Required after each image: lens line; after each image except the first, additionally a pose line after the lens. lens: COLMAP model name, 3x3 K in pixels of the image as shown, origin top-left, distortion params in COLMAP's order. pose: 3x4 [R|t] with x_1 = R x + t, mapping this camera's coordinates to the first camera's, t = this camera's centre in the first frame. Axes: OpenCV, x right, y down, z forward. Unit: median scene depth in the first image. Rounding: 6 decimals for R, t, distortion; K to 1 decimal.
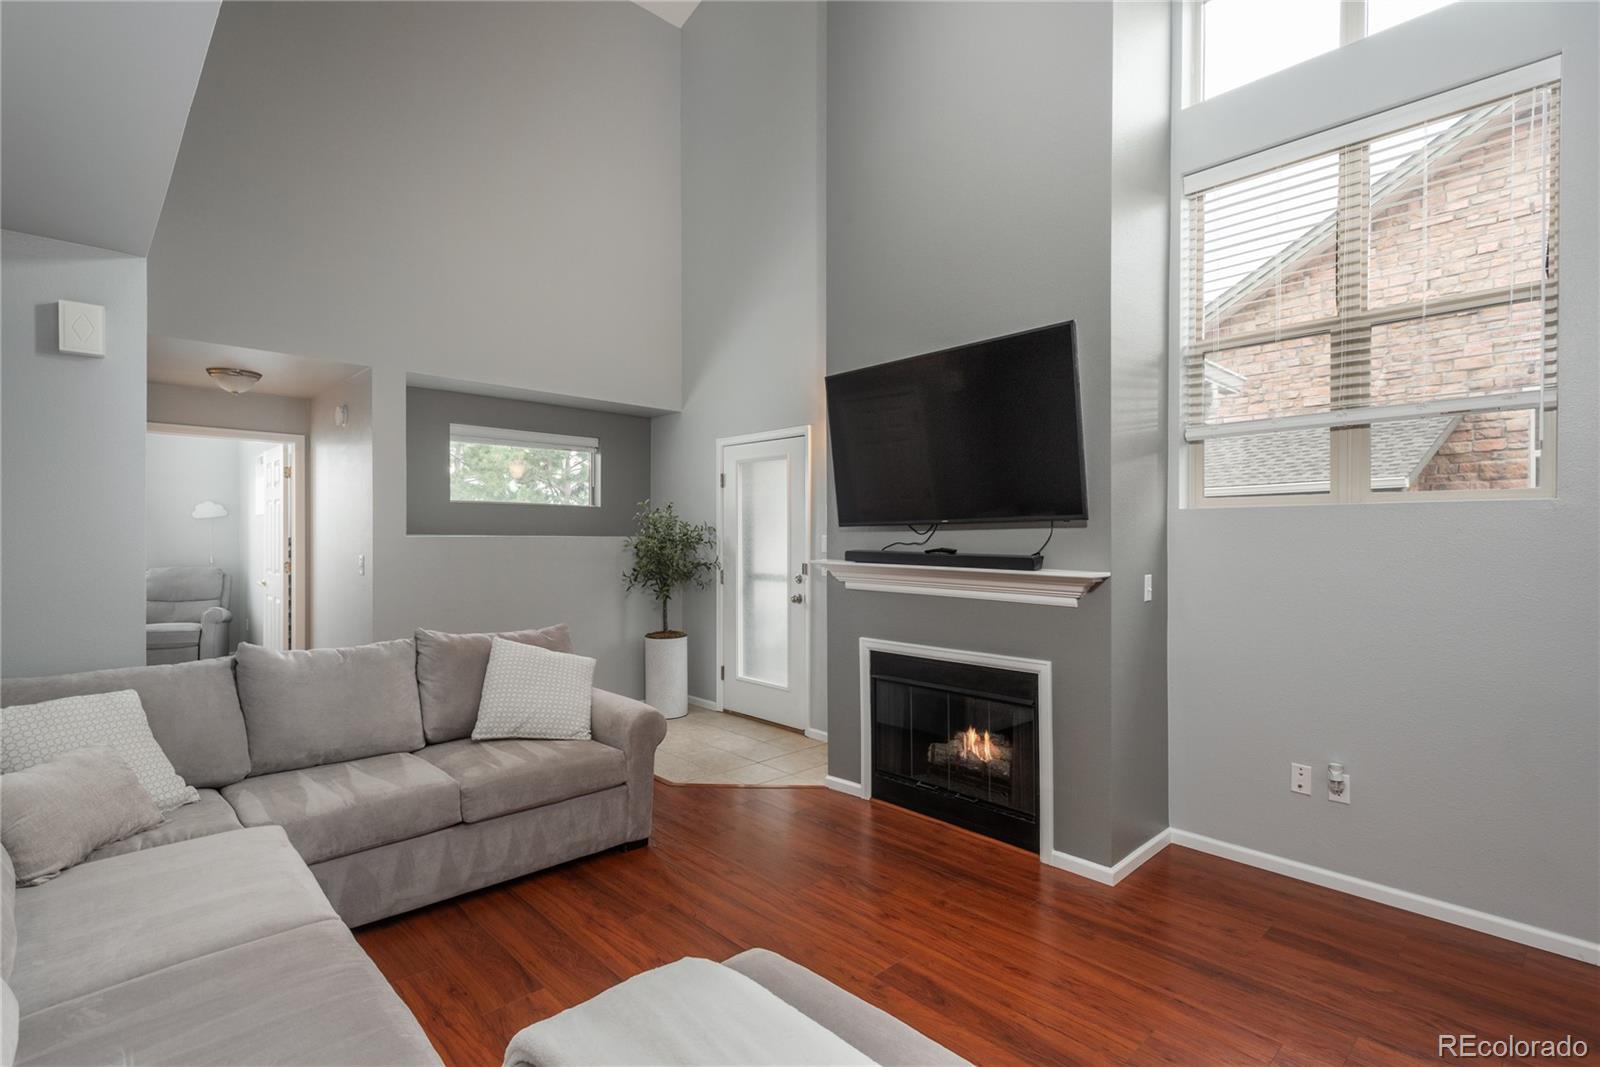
lens RADIAL K [[771.3, 0, 799.4], [0, 771.3, 542.8], [0, 0, 1]] dist [0.012327, -0.000590]
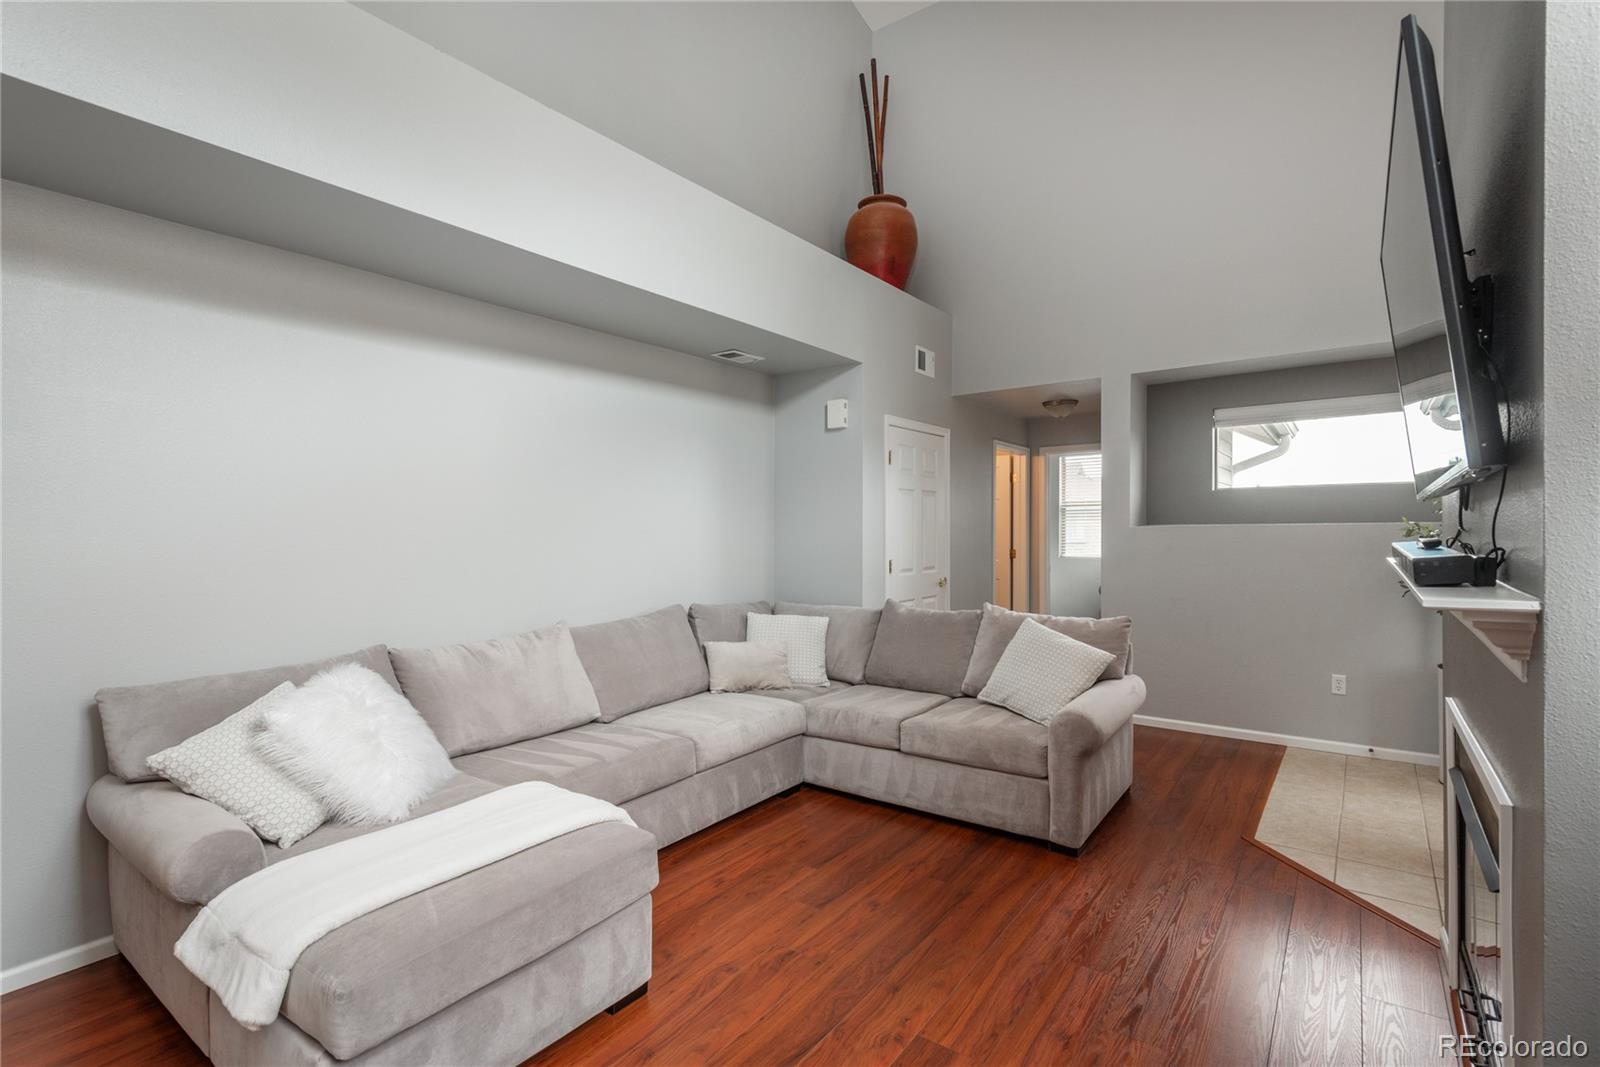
lens RADIAL K [[747.8, 0, 807.1], [0, 747.8, 542.2], [0, 0, 1]] dist [0.005297, 0.000365]
pose [[0.173346, 0.008433, -0.984825, 0.659603], [0.002229, 0.999957, 0.008955, 0.004099], [0.984859, -0.003748, 0.173319, 0.549680]]
